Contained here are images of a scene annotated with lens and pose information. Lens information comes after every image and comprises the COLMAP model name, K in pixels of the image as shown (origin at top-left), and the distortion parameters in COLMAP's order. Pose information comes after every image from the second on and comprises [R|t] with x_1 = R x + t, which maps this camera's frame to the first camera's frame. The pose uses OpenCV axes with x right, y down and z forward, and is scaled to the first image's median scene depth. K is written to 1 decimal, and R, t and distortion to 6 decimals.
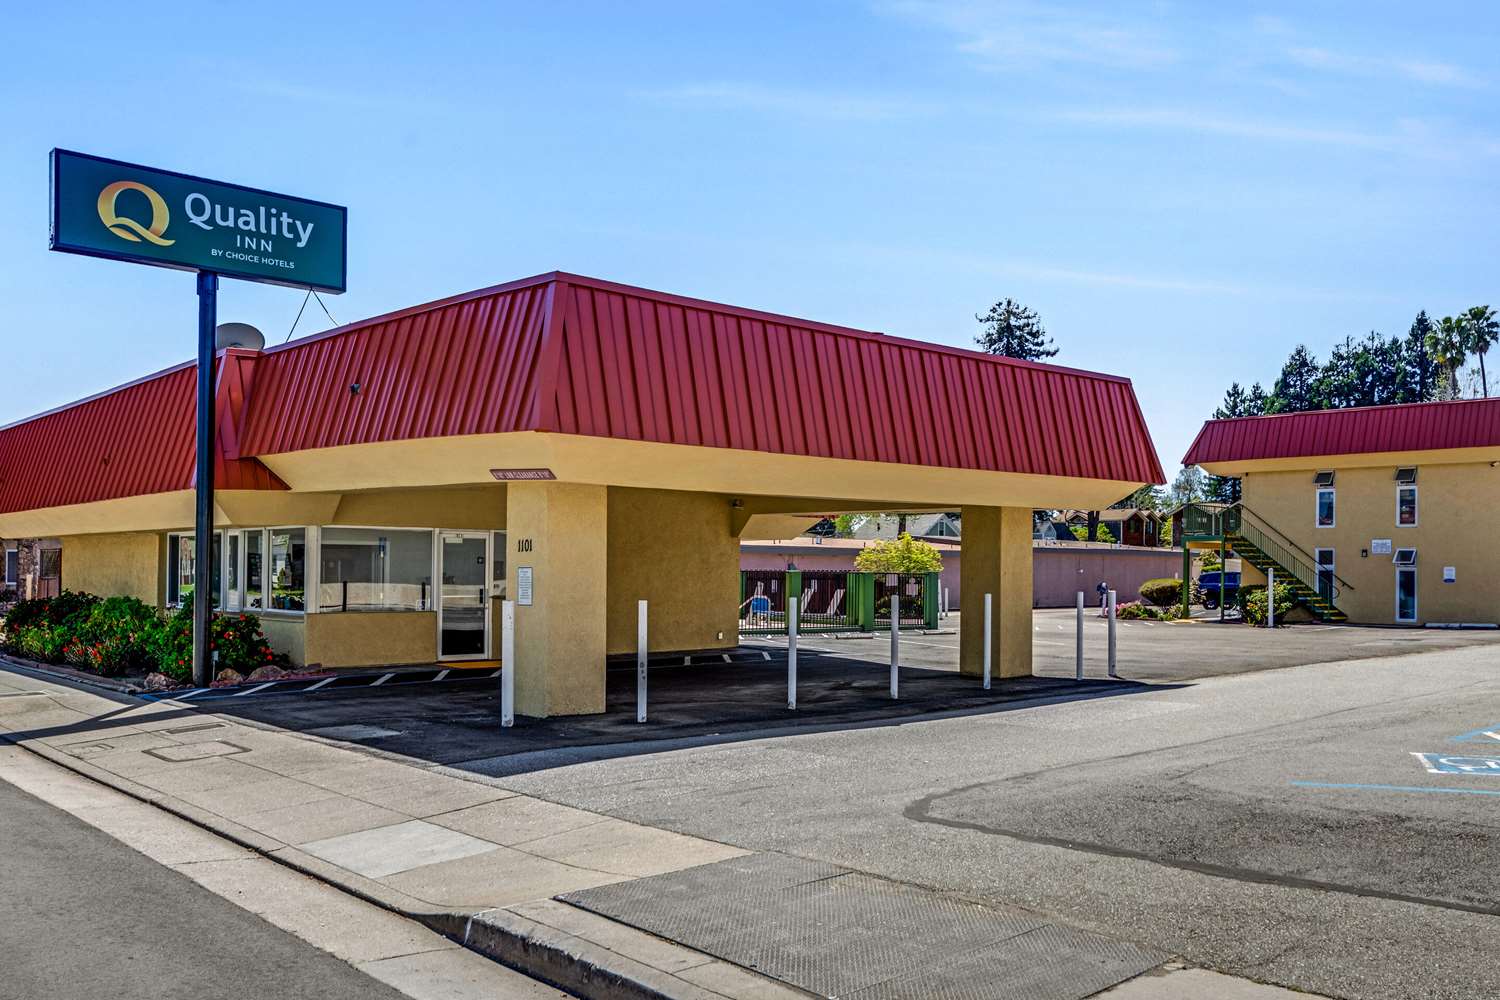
lens RADIAL K [[1290.2, 0, 750.0], [0, 1290.2, 500.0], [0, 0, 1]] dist [-0.066497, -0.003099]
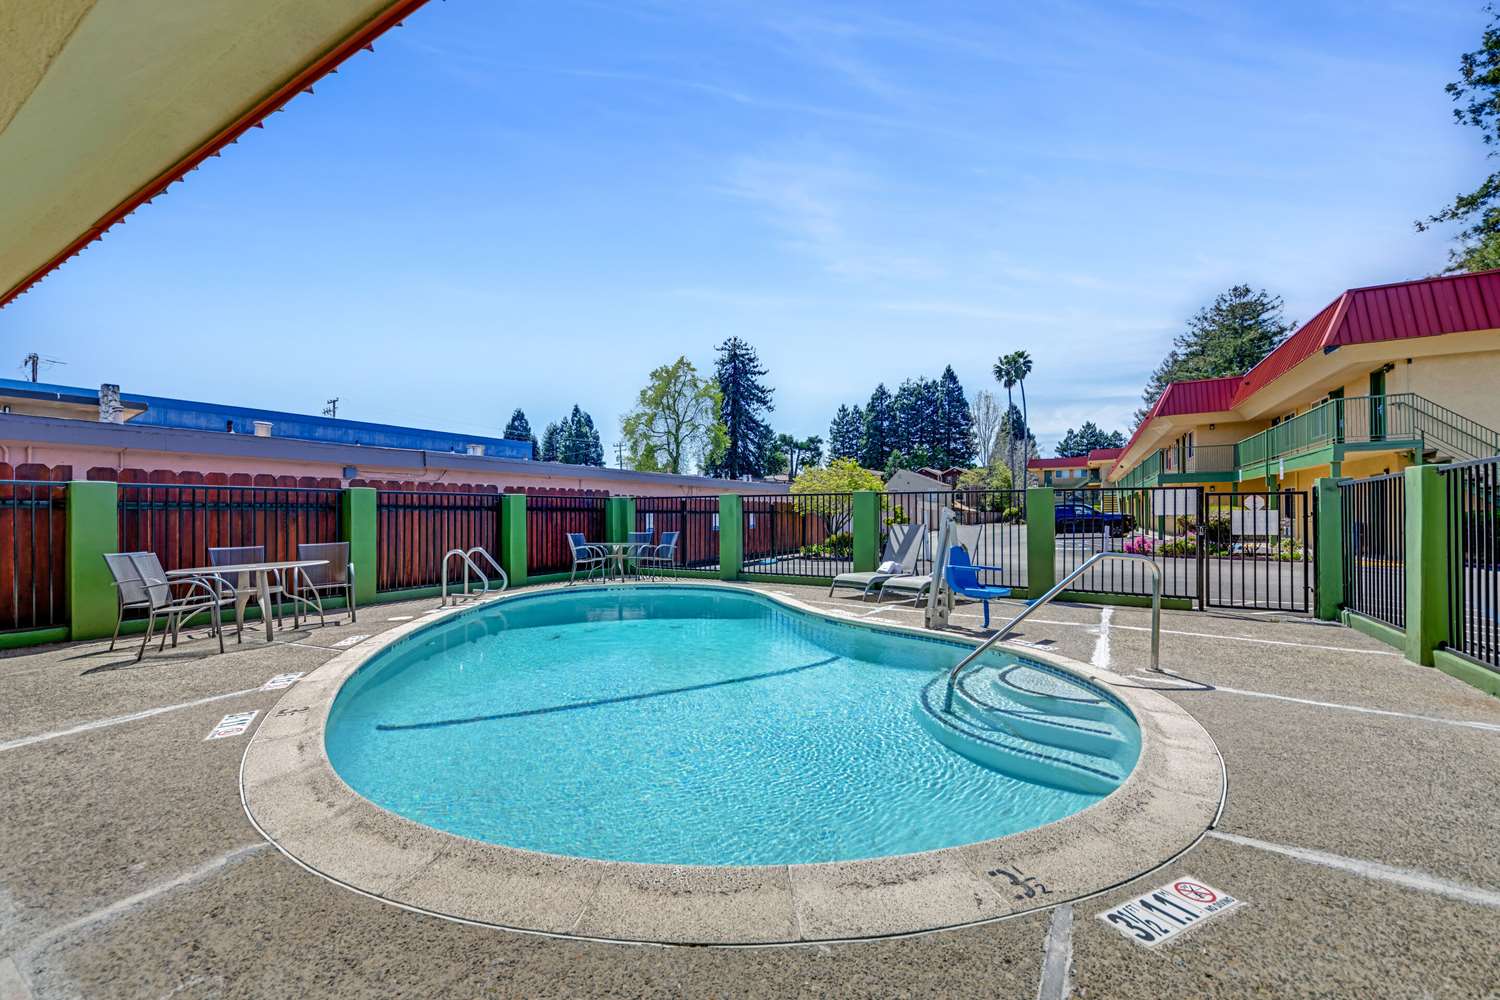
lens RADIAL K [[627.6, 0, 750.0], [0, 627.6, 500.0], [0, 0, 1]] dist [0.000912, -0.000009]
pose [[0.946730, -0.008261, 0.321924, -0.027198], [-0.002029, 0.999498, 0.031616, 0.016601], [-0.322023, -0.030585, 0.946238, 0.270345]]
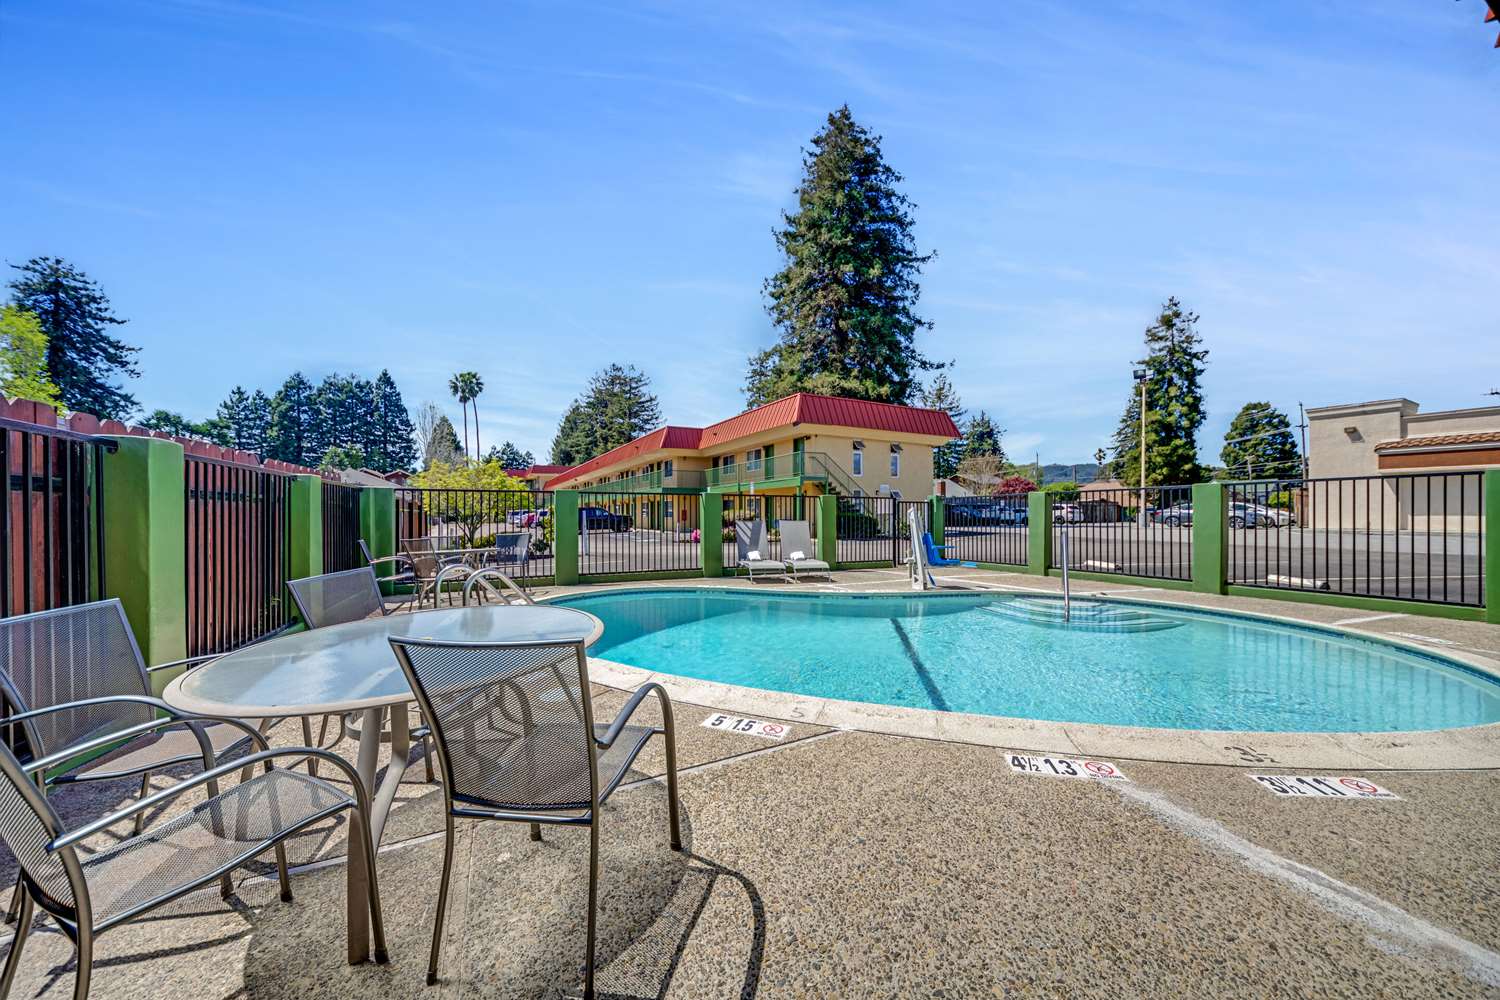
lens RADIAL K [[519.5, 0, 750.0], [0, 519.5, 500.0], [0, 0, 1]] dist [-0.001256, -0.000210]
pose [[0.252359, 0.012600, 0.967552, -0.067353], [-0.045081, 0.998983, -0.001251, 0.019343], [-0.966583, -0.043303, 0.252670, 0.326467]]
